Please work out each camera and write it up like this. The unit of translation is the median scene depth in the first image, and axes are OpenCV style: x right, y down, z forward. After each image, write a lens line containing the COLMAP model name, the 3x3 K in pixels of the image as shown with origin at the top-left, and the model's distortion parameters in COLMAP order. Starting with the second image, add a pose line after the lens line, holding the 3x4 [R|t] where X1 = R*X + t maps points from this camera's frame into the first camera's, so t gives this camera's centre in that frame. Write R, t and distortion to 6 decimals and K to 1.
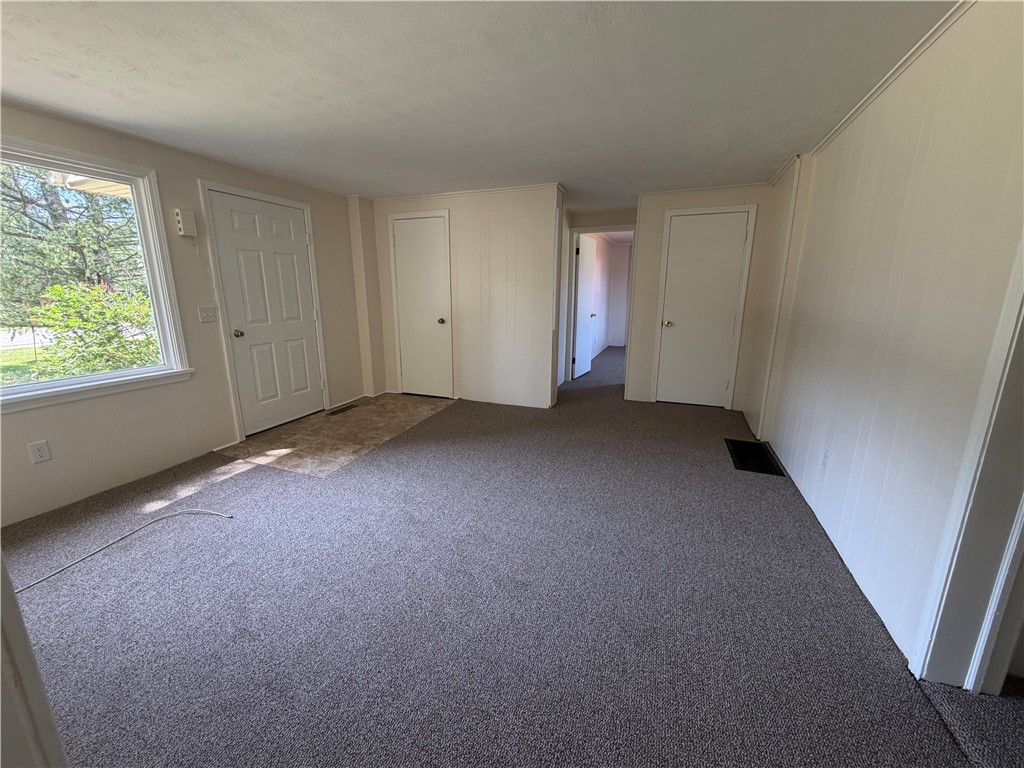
lens RADIAL K [[407.1, 0, 510.3], [0, 407.1, 383.2], [0, 0, 1]] dist [0.000525, 0.000142]
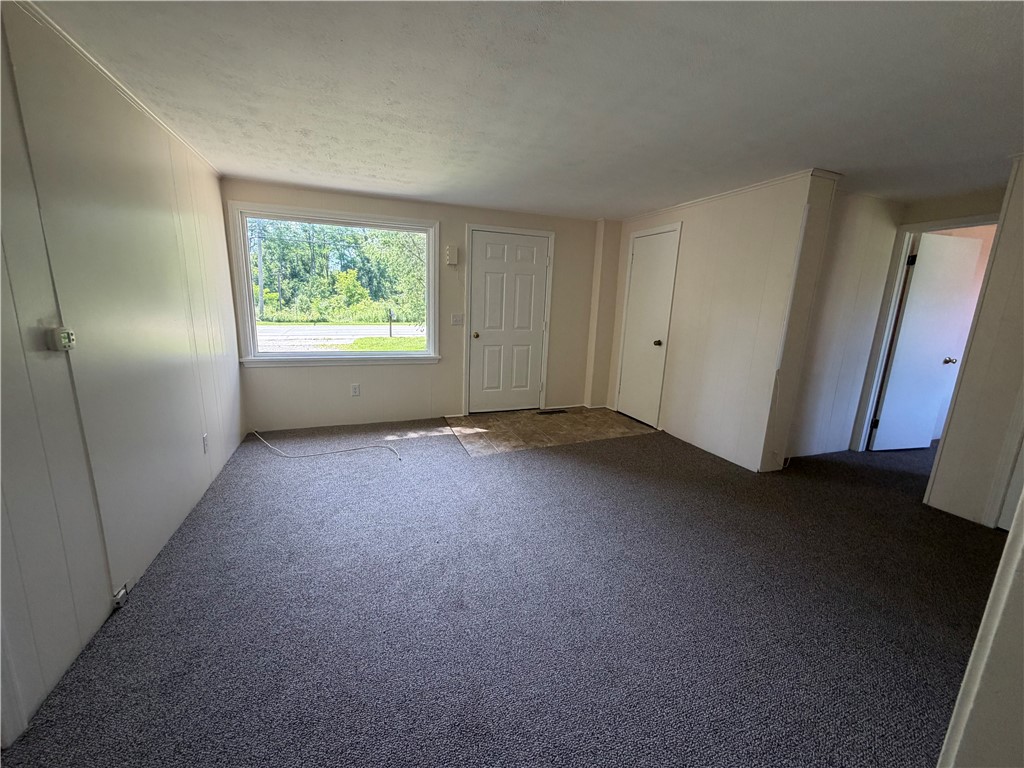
lens RADIAL K [[407.1, 0, 510.3], [0, 407.1, 383.2], [0, 0, 1]] dist [0.000525, 0.000142]
pose [[0.666035, 0.171569, -0.725921, 0.352337], [-0.201225, 0.978435, 0.046626, -0.047838], [0.718266, 0.115019, 0.686195, 0.169202]]
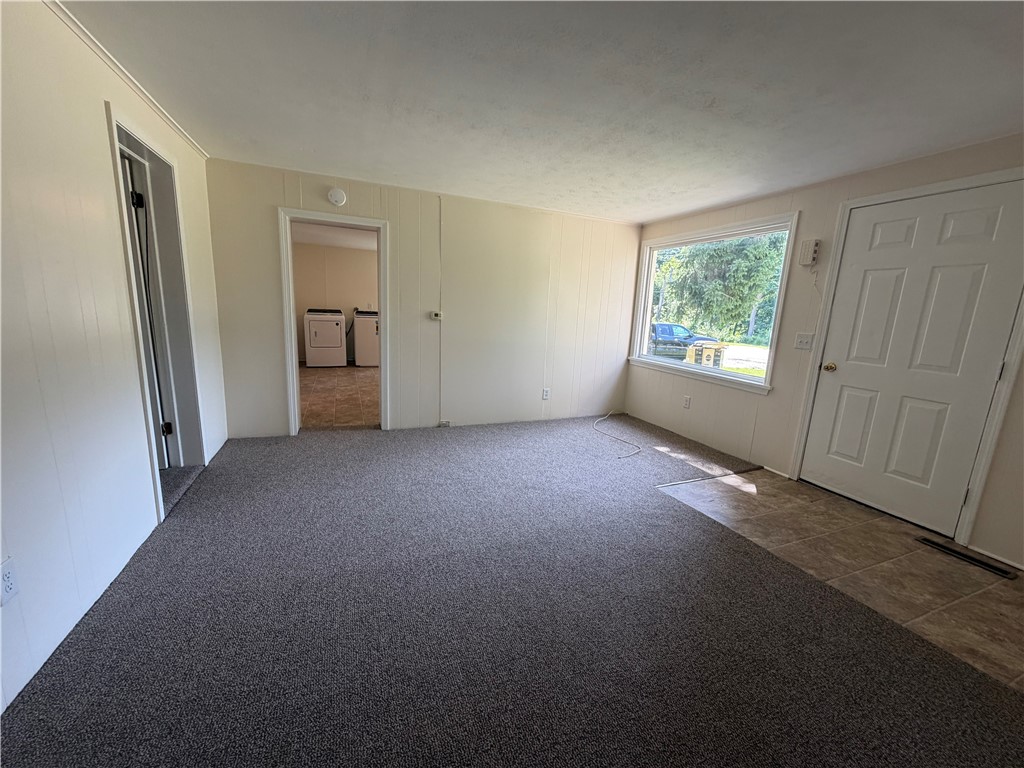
lens RADIAL K [[407.1, 0, 510.3], [0, 407.1, 383.2], [0, 0, 1]] dist [0.000525, 0.000142]
pose [[-0.730069, 0.092558, -0.677076, 0.380400], [-0.199484, 0.918767, 0.340696, -0.225132], [0.653609, 0.383797, -0.652300, 1.015922]]
